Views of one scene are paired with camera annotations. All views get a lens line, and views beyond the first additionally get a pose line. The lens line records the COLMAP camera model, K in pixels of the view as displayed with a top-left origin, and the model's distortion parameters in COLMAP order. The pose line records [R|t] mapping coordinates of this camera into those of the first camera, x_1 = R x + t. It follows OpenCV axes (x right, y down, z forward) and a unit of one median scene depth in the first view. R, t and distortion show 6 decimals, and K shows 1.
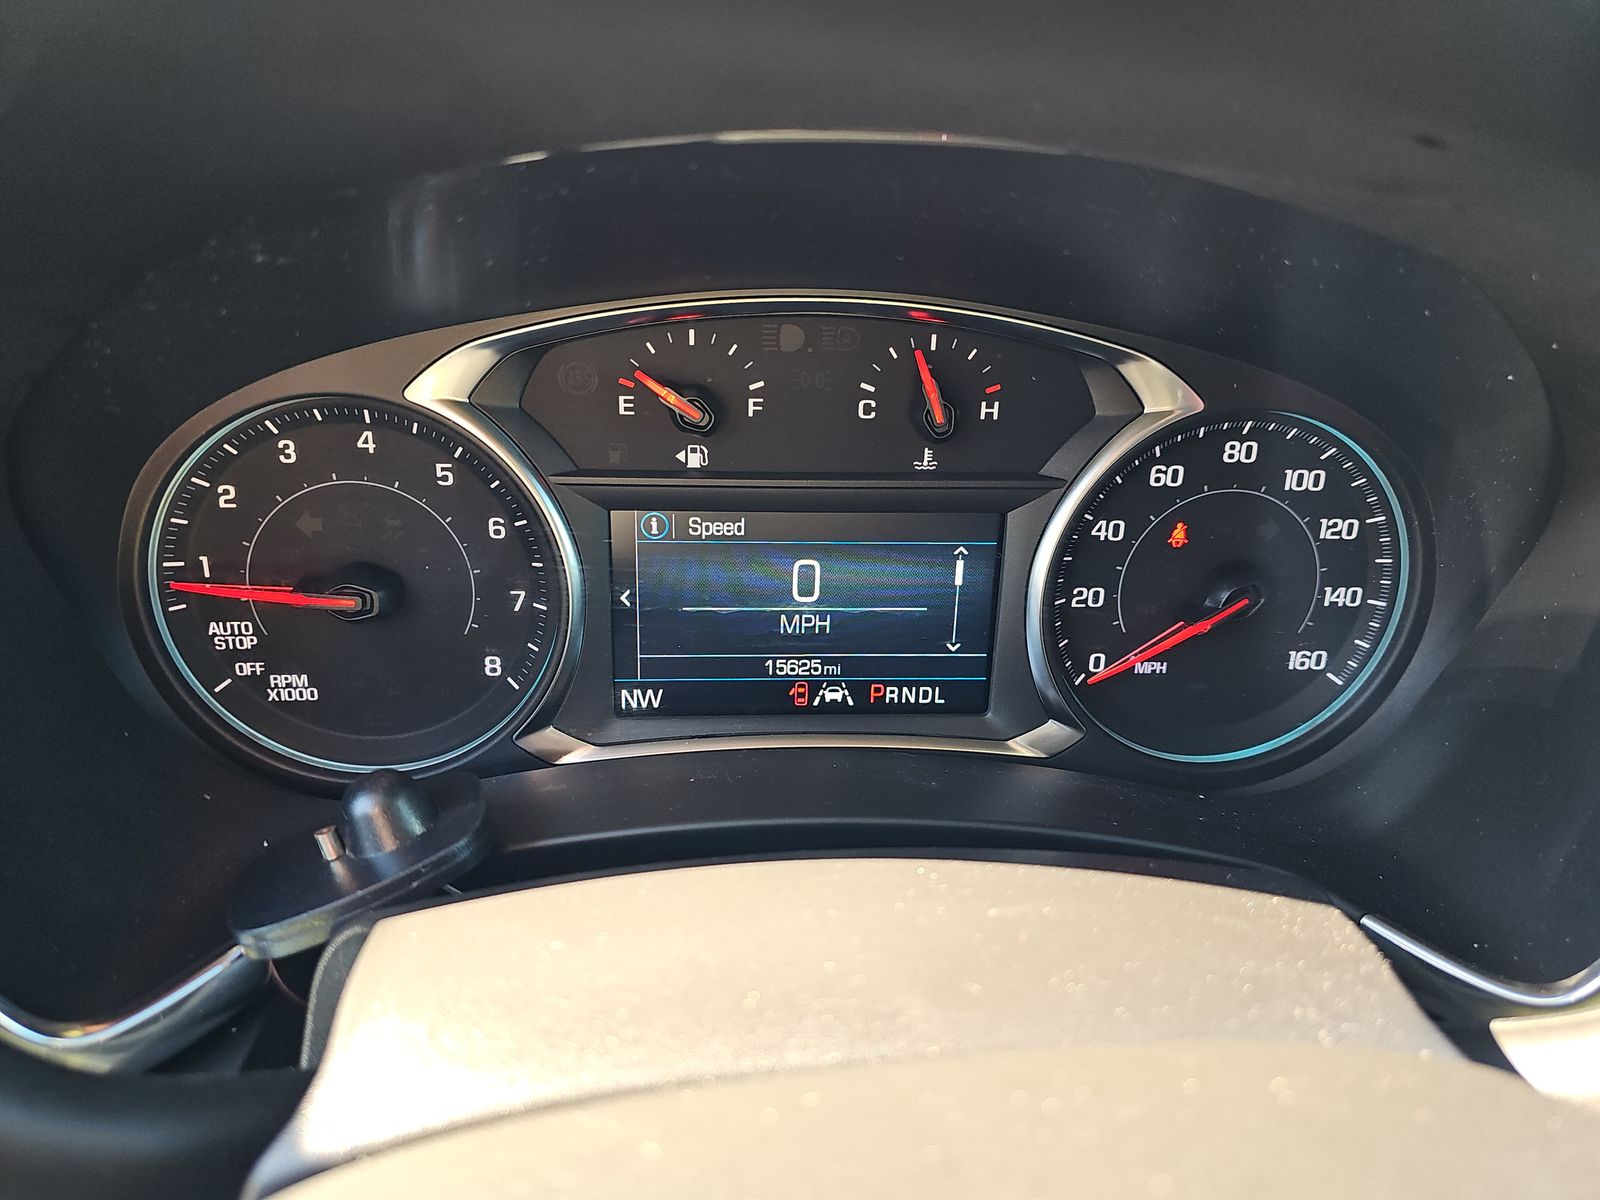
lens RADIAL K [[1092.3, 0, 788.2], [0, 1092.3, 596.3], [0, 0, 1]] dist [0.046592, -0.055270]
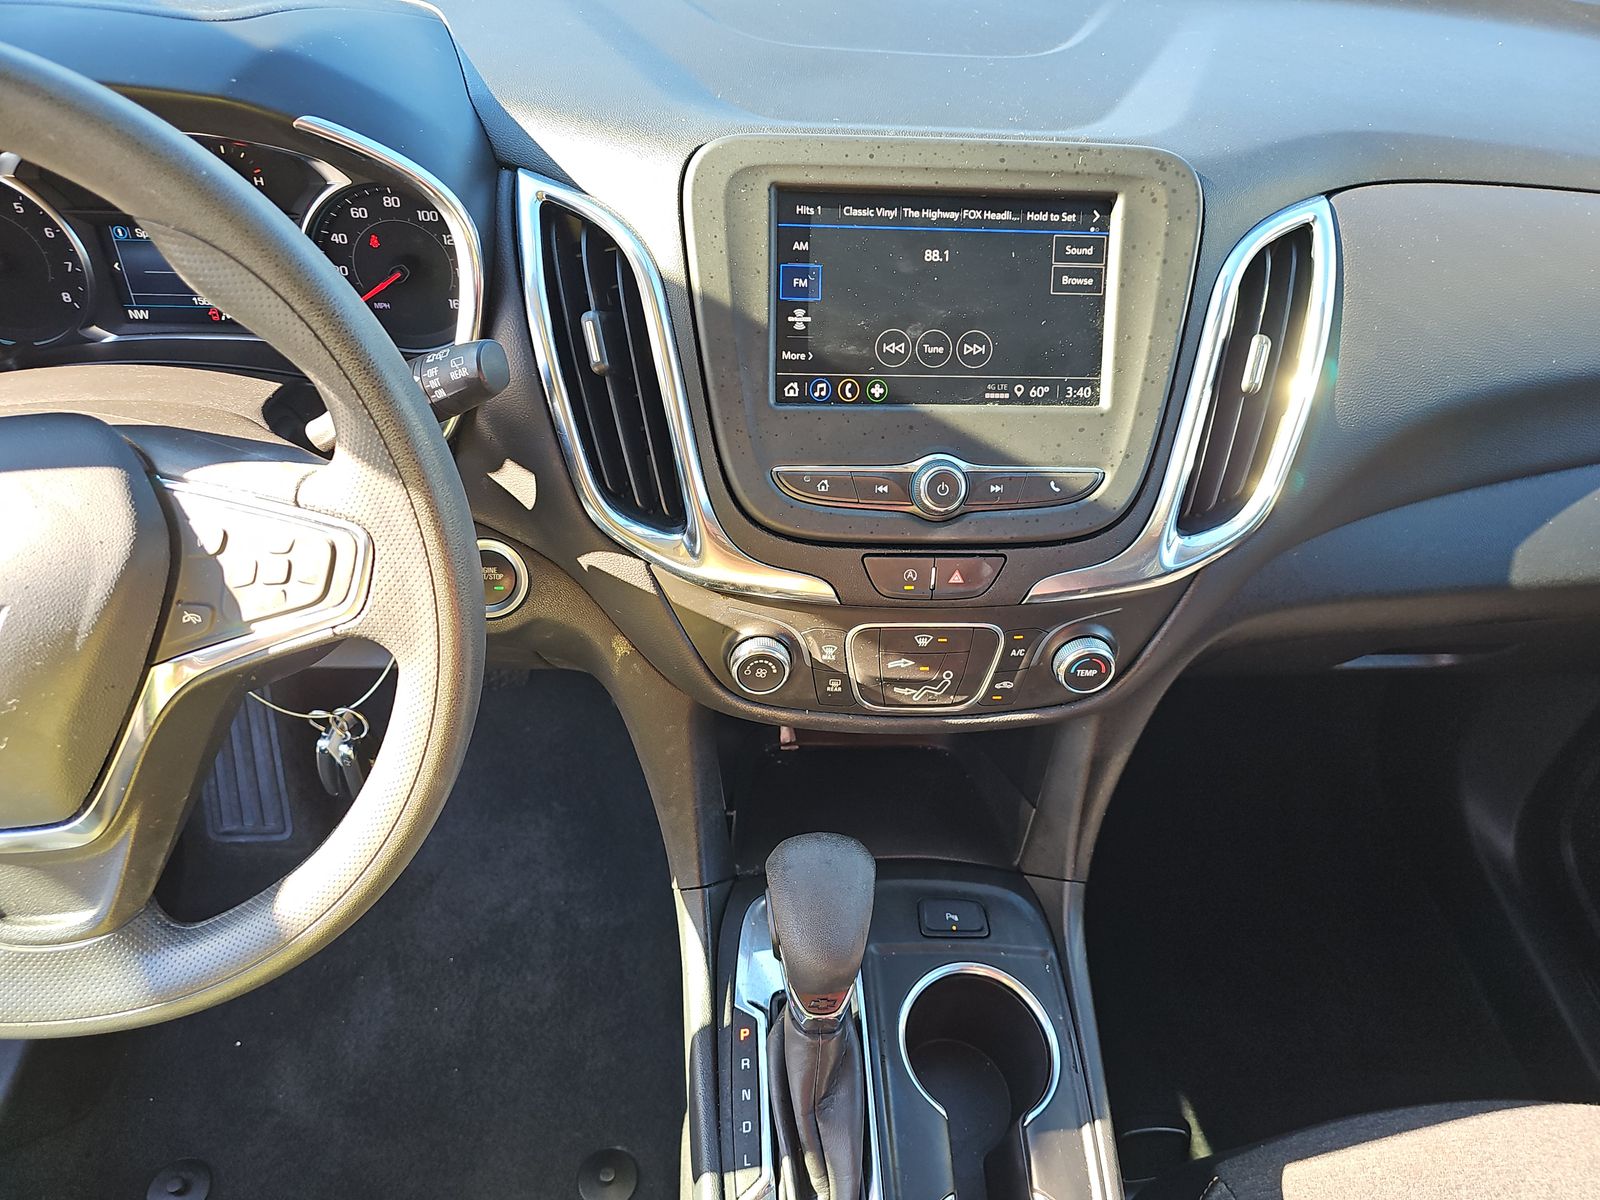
lens RADIAL K [[1092.3, 0, 789.9], [0, 1092.3, 604.9], [0, 0, 1]] dist [0.046592, -0.055270]
pose [[0.999111, 0.030749, -0.028835, 1.280408], [-0.020635, 0.953236, 0.301520, -0.045513], [0.036758, -0.300657, 0.953024, -1.260530]]
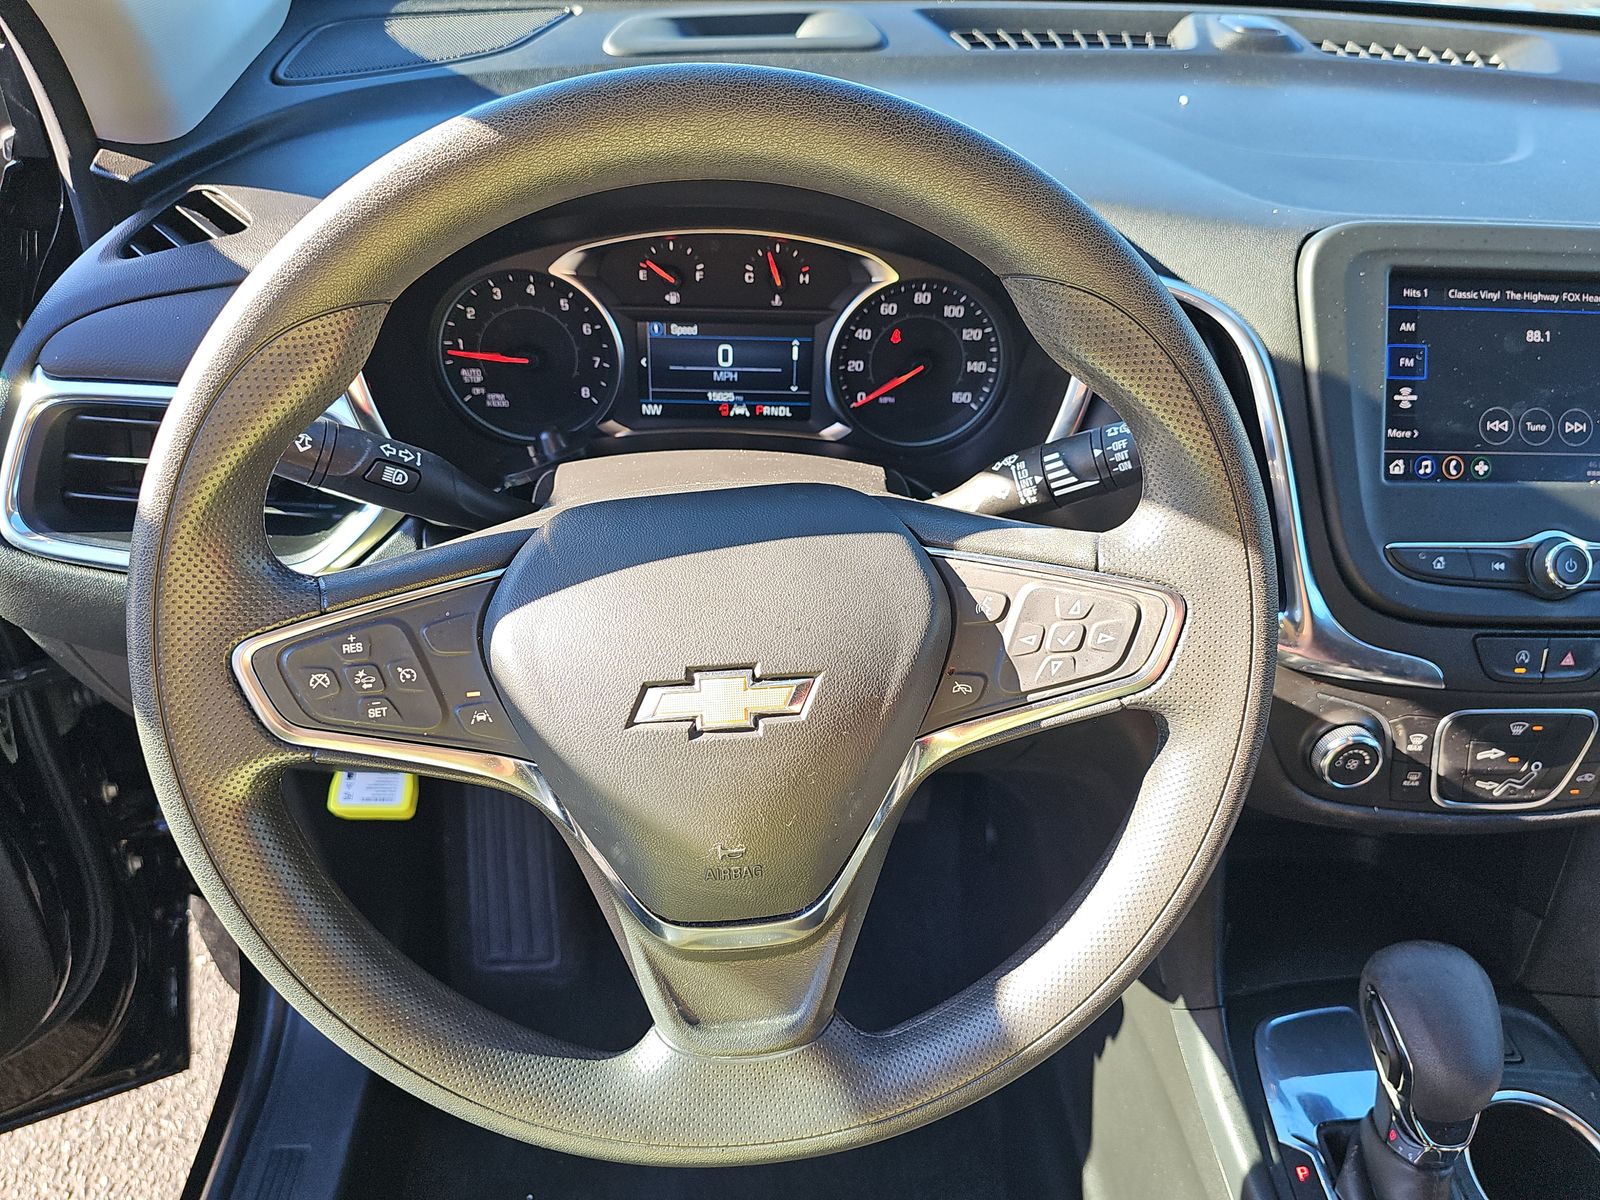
lens RADIAL K [[1092.3, 0, 775.9], [0, 1092.3, 572.1], [0, 0, 1]] dist [0.046592, -0.055270]
pose [[0.999052, 0.021351, -0.037938, 0.214629], [-0.015261, 0.987938, 0.154095, 0.076641], [0.040770, -0.153370, 0.987327, -1.260368]]
